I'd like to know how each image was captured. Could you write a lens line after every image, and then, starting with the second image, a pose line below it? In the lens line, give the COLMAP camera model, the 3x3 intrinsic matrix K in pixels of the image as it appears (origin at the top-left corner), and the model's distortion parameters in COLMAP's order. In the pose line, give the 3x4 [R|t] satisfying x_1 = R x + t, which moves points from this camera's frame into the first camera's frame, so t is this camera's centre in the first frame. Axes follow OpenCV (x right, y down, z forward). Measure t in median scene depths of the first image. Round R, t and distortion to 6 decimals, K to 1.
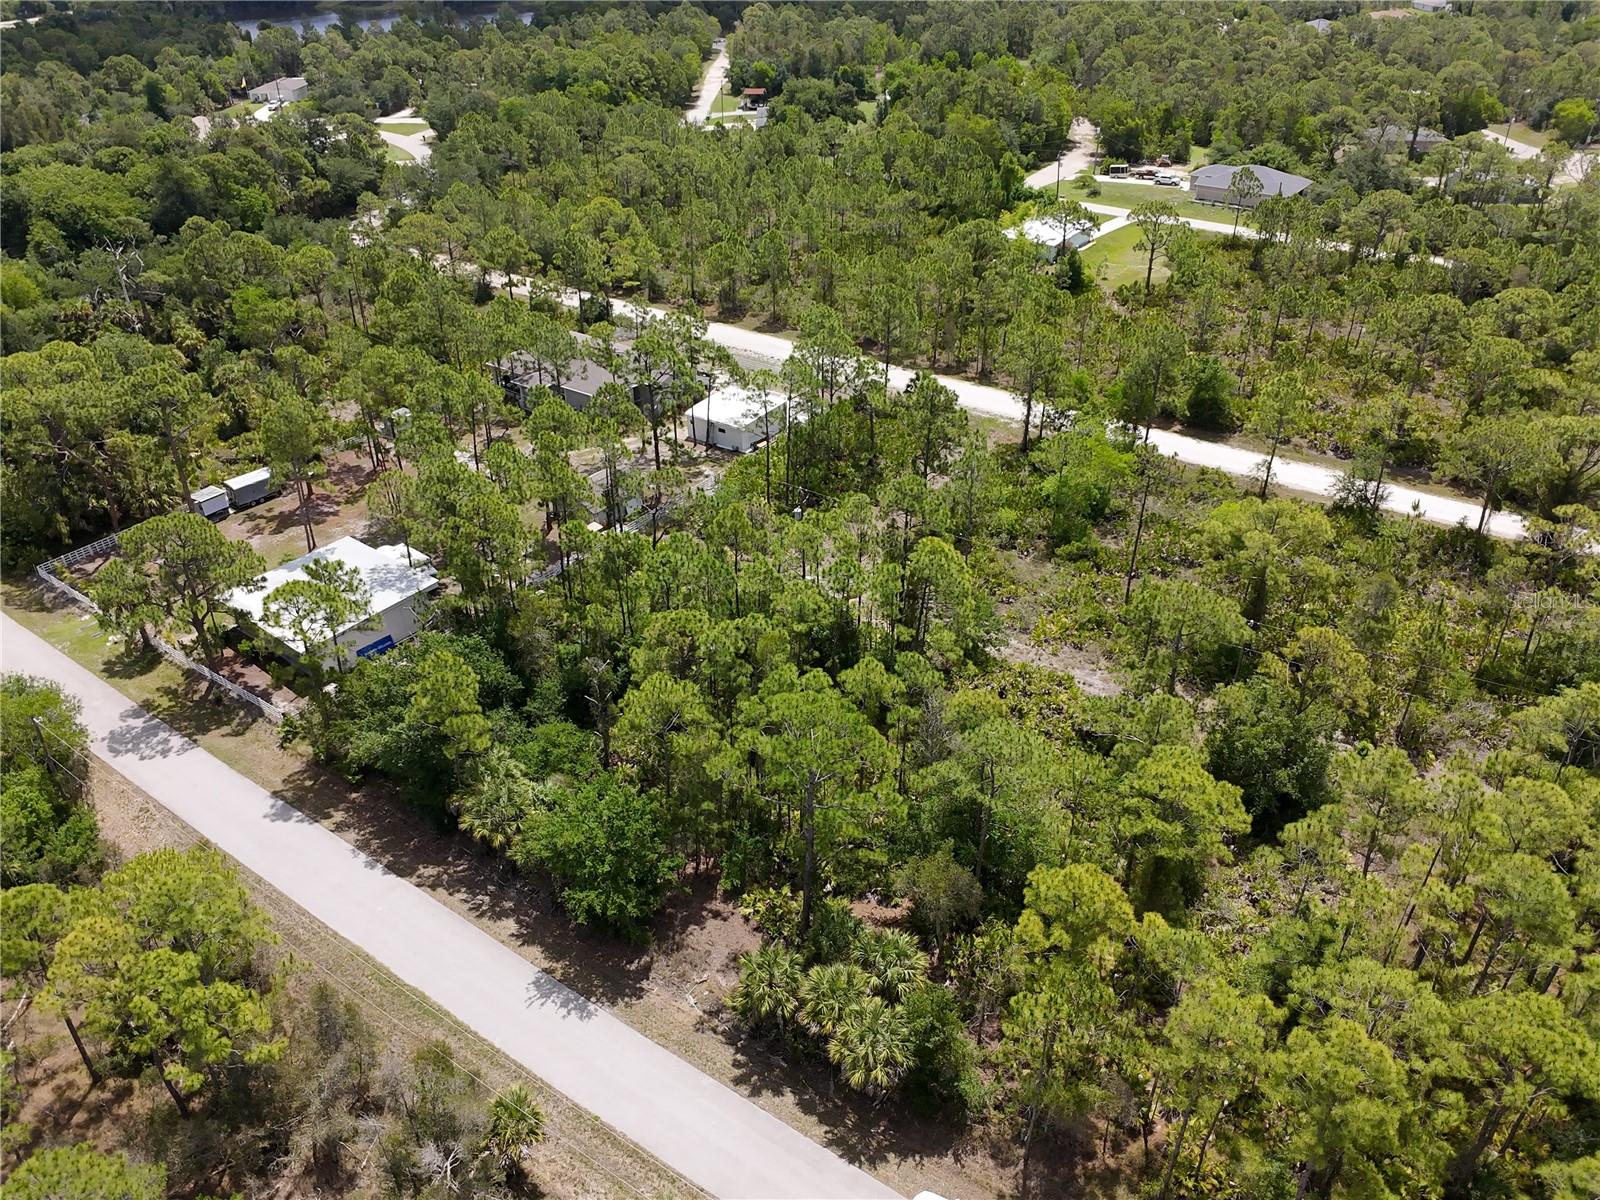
lens RADIAL K [[1175.6, 0, 804.8], [0, 1175.6, 594.1], [0, 0, 1]] dist [-0.036006, 0.005191]
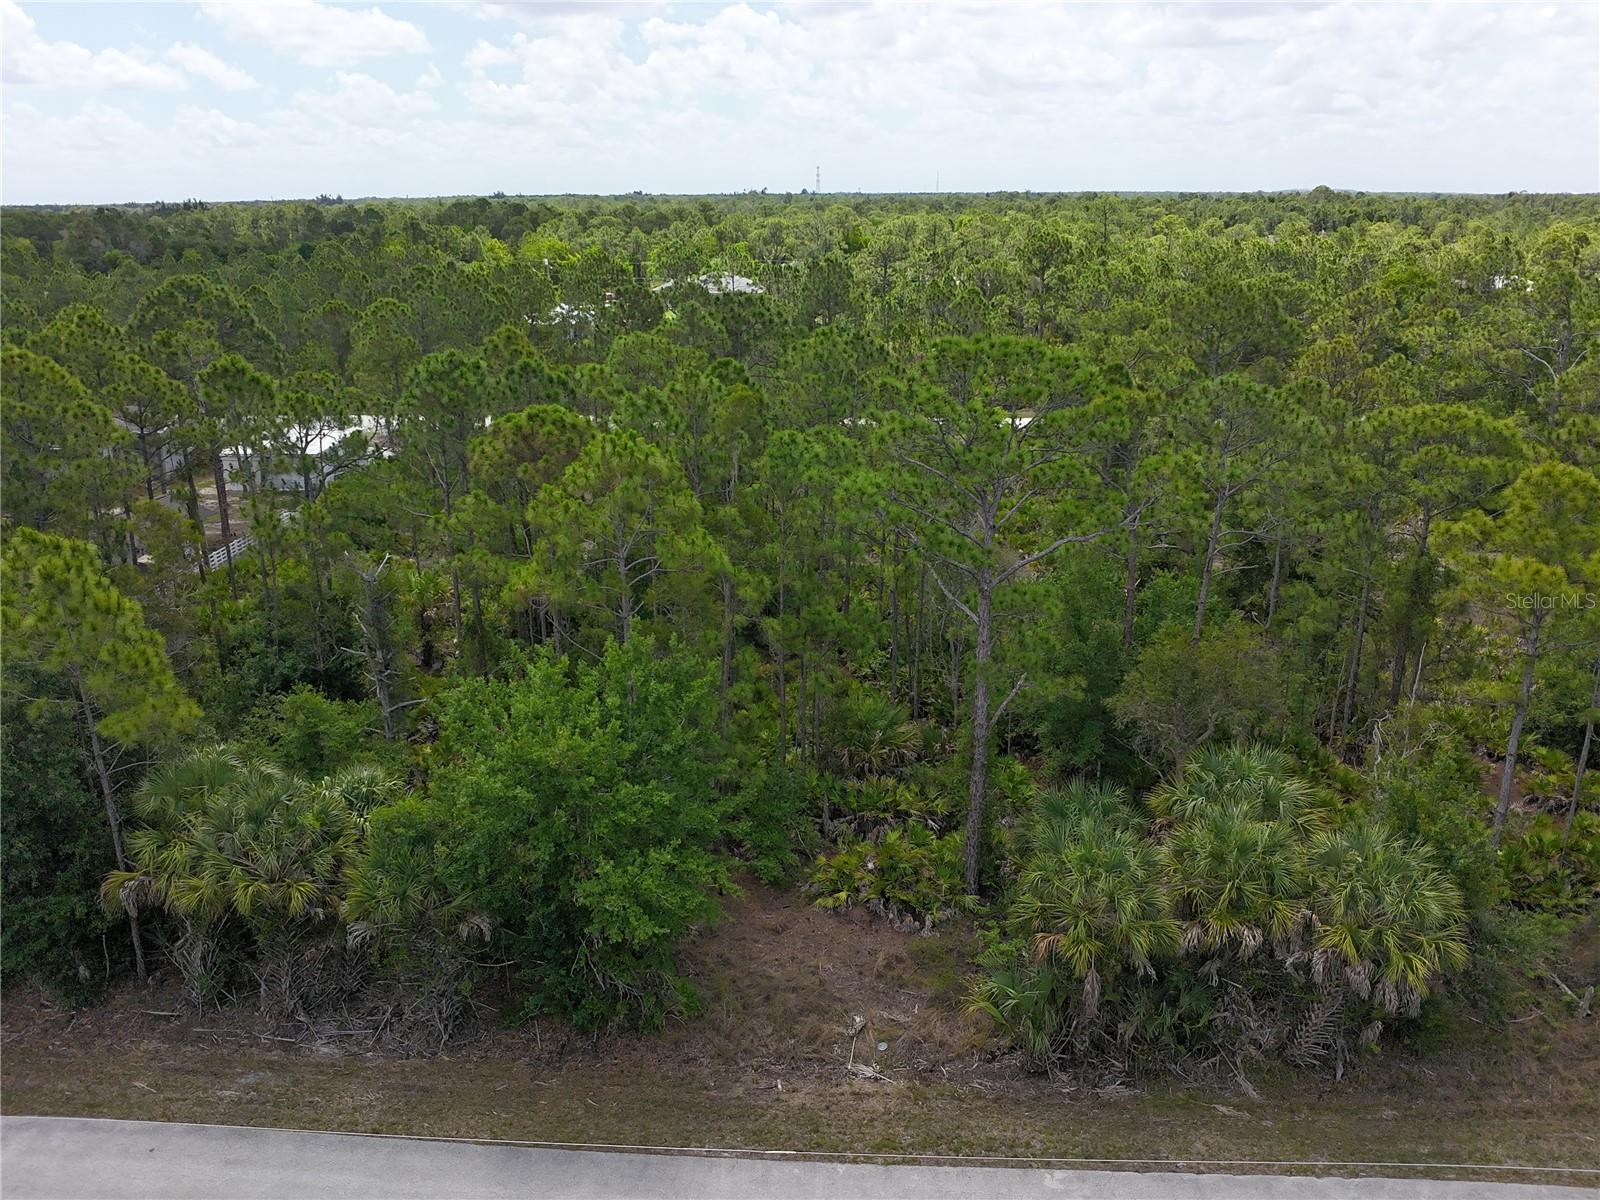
lens RADIAL K [[1175.6, 0, 796.5], [0, 1175.6, 603.2], [0, 0, 1]] dist [-0.036006, 0.005191]
pose [[0.856208, -0.171100, 0.487475, -0.275049], [0.274218, 0.950191, -0.148130, 0.207857], [-0.437849, 0.260504, 0.860480, 0.507703]]
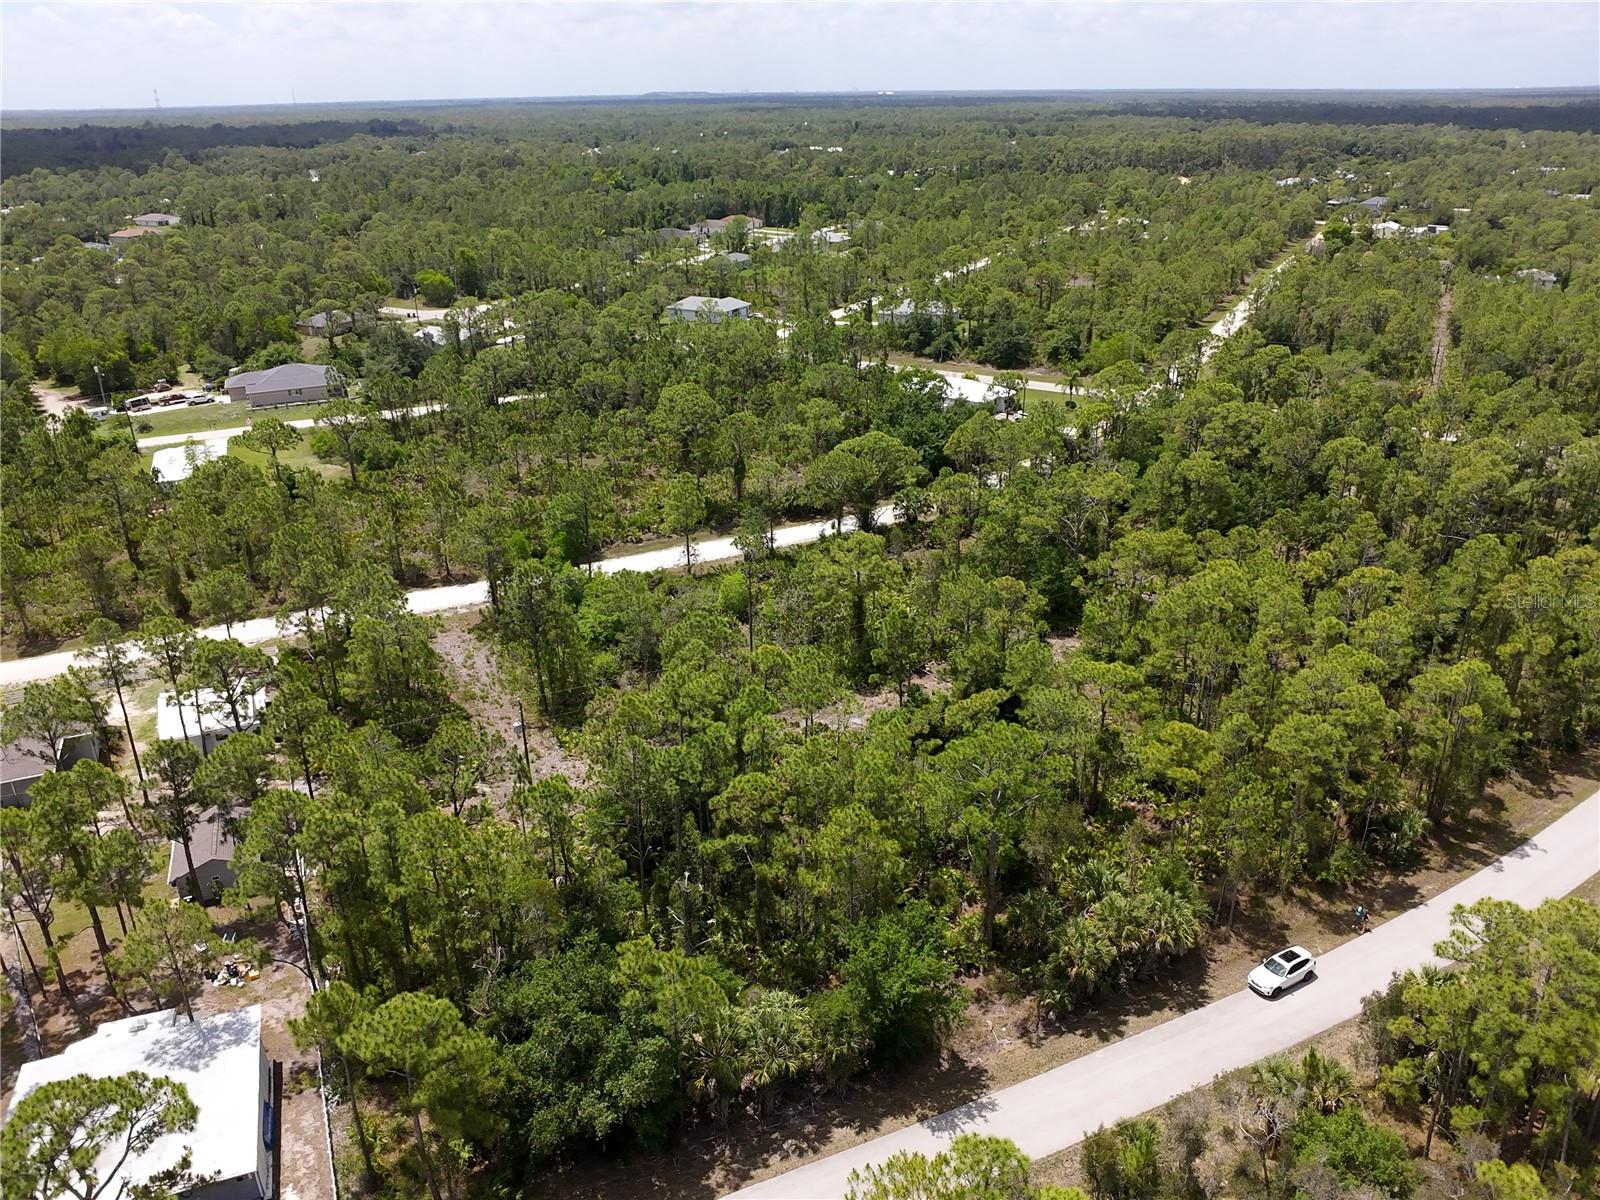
lens RADIAL K [[1175.6, 0, 797.3], [0, 1175.6, 613.7], [0, 0, 1]] dist [-0.036006, 0.005191]
pose [[0.506291, -0.355073, 0.785871, -0.816518], [0.464581, 0.880055, 0.098325, -0.184751], [-0.726522, 0.315320, 0.610524, 0.301070]]
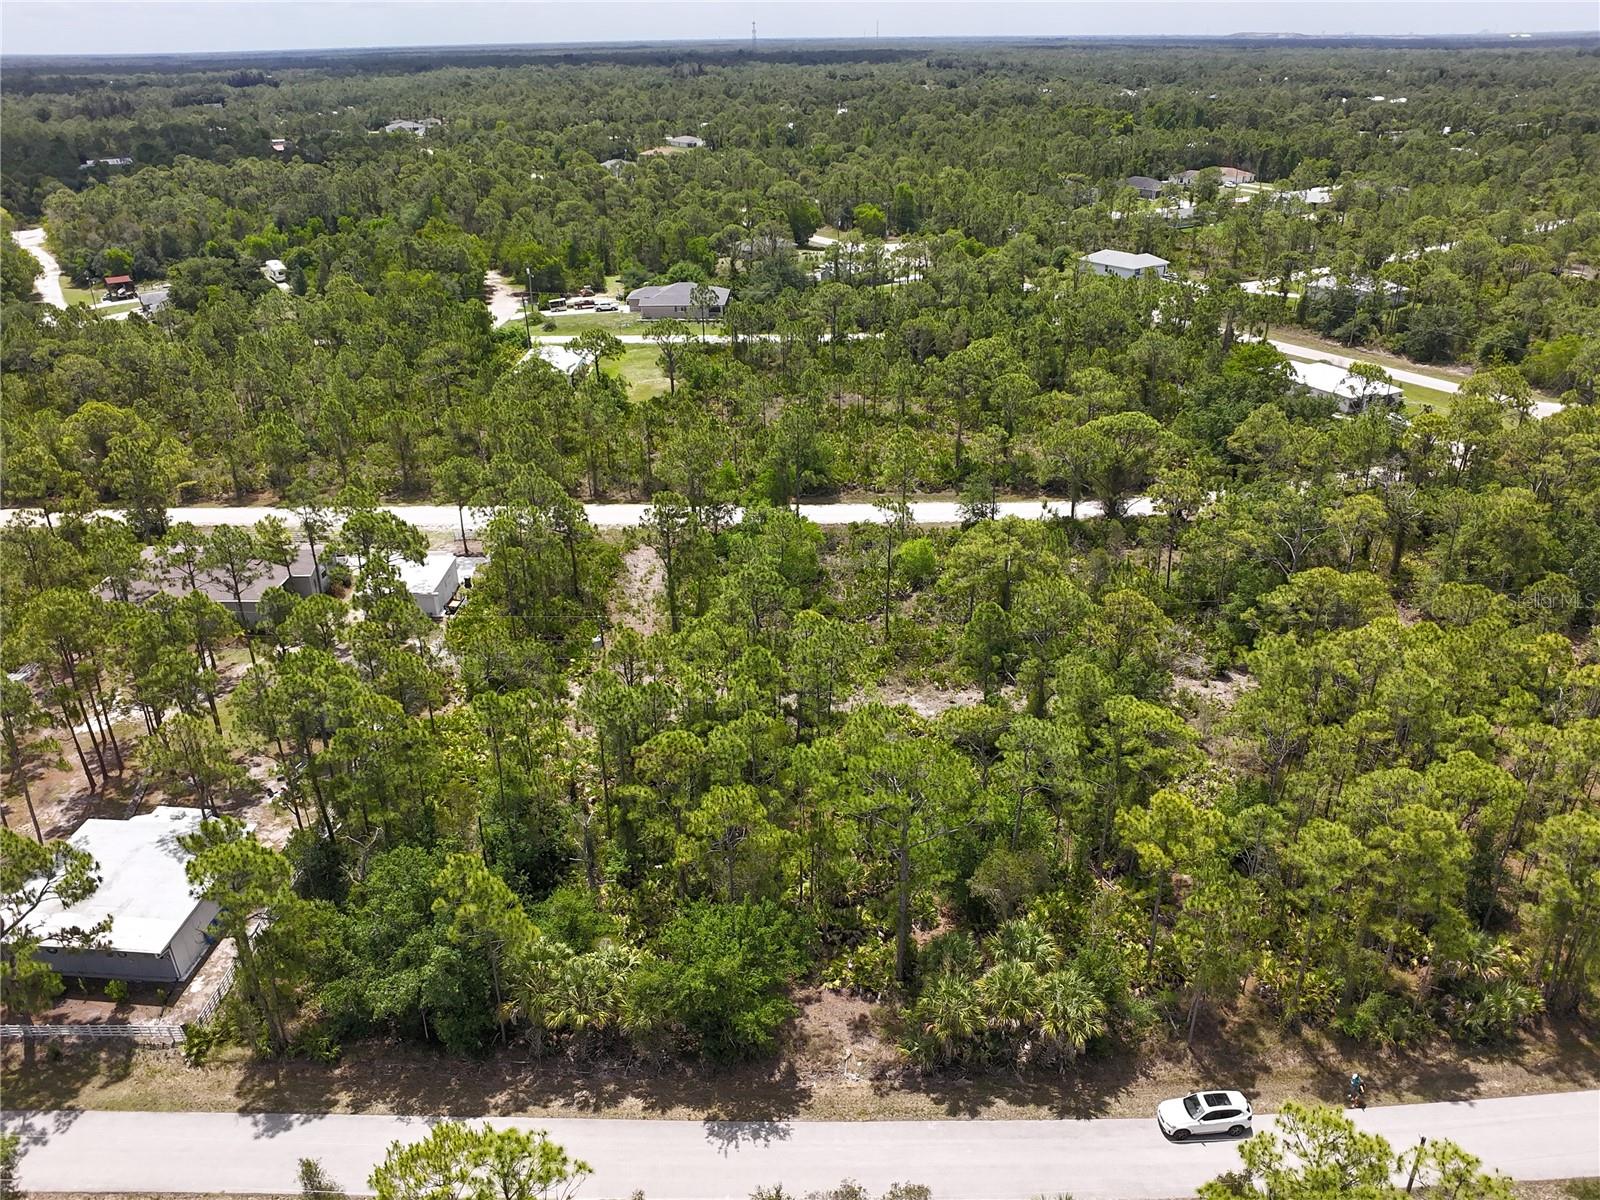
lens RADIAL K [[1175.6, 0, 797.7], [0, 1175.6, 603.5], [0, 0, 1]] dist [-0.036006, 0.005191]
pose [[0.828509, -0.250541, 0.500802, -0.482787], [0.303015, 0.952666, -0.024699, -0.031756], [-0.470909, 0.172213, 0.865209, 0.059198]]
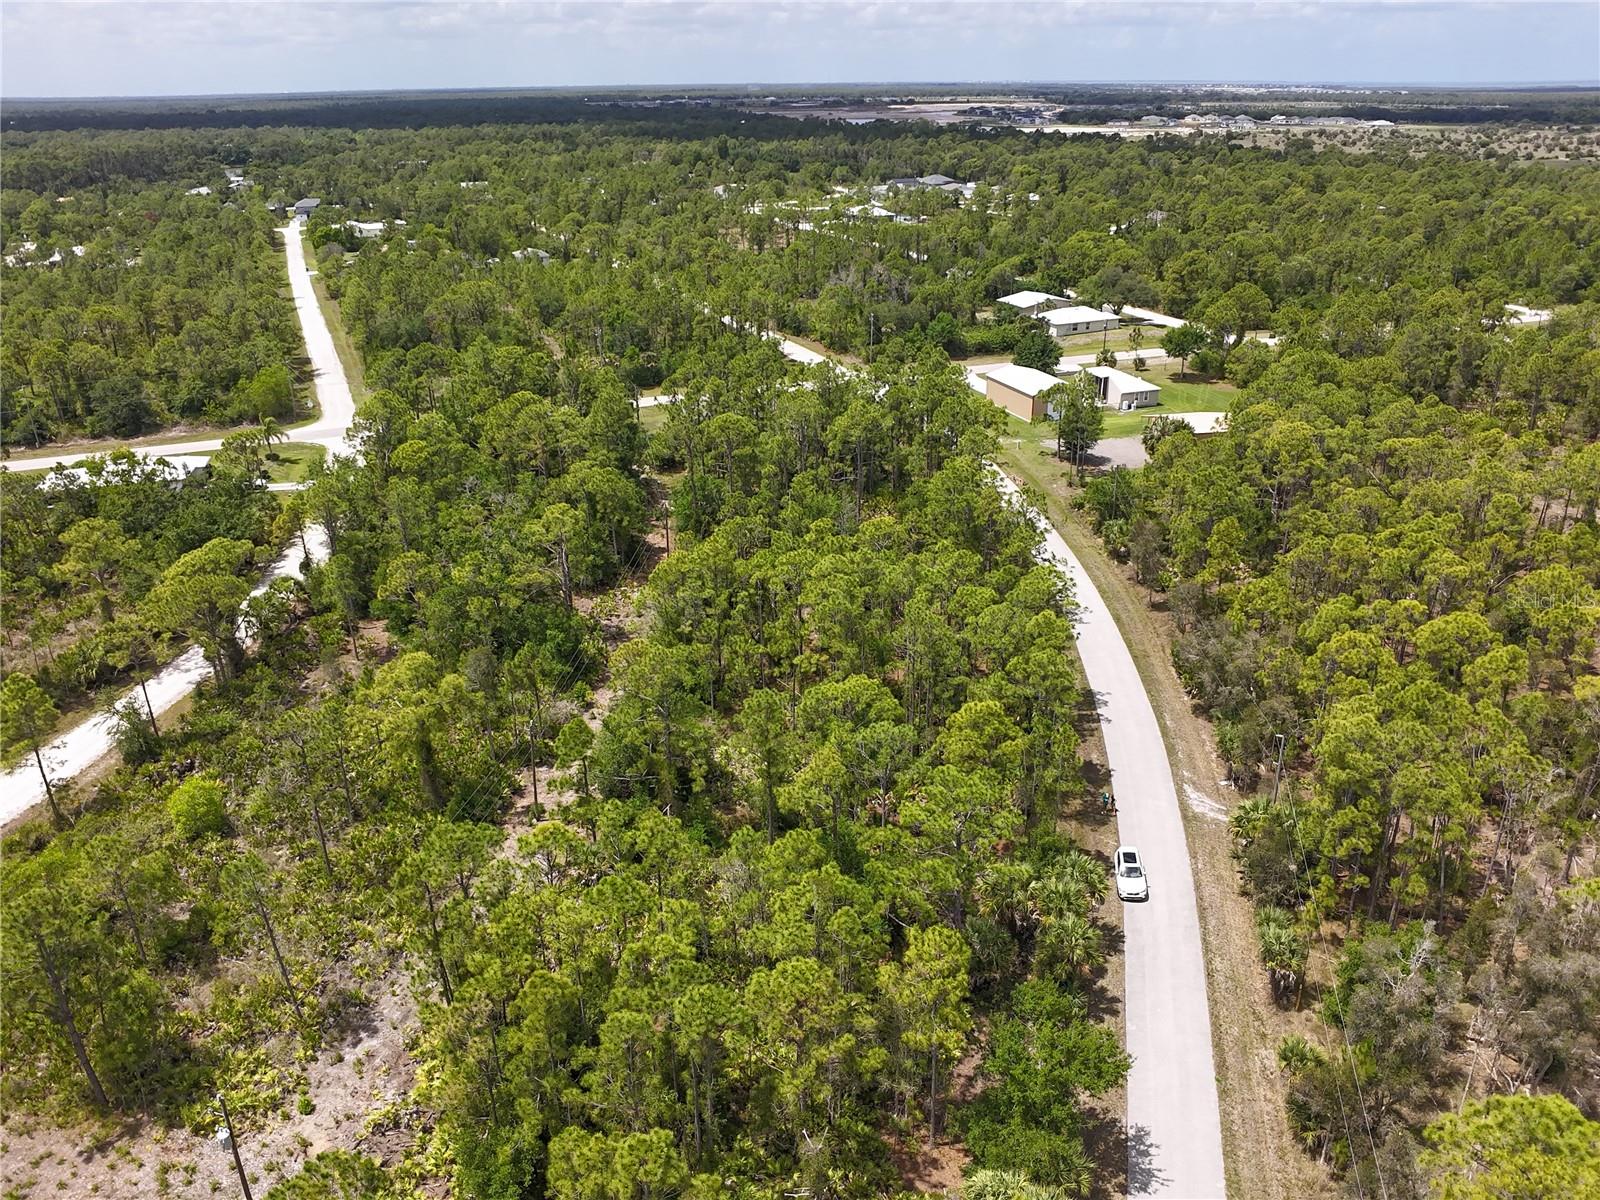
lens RADIAL K [[1175.6, 0, 802.2], [0, 1175.6, 591.4], [0, 0, 1]] dist [-0.036006, 0.005191]
pose [[-0.358971, -0.368317, 0.857602, -0.674548], [0.505365, 0.695800, 0.510361, -0.552361], [-0.784695, 0.616607, -0.063638, 0.872449]]
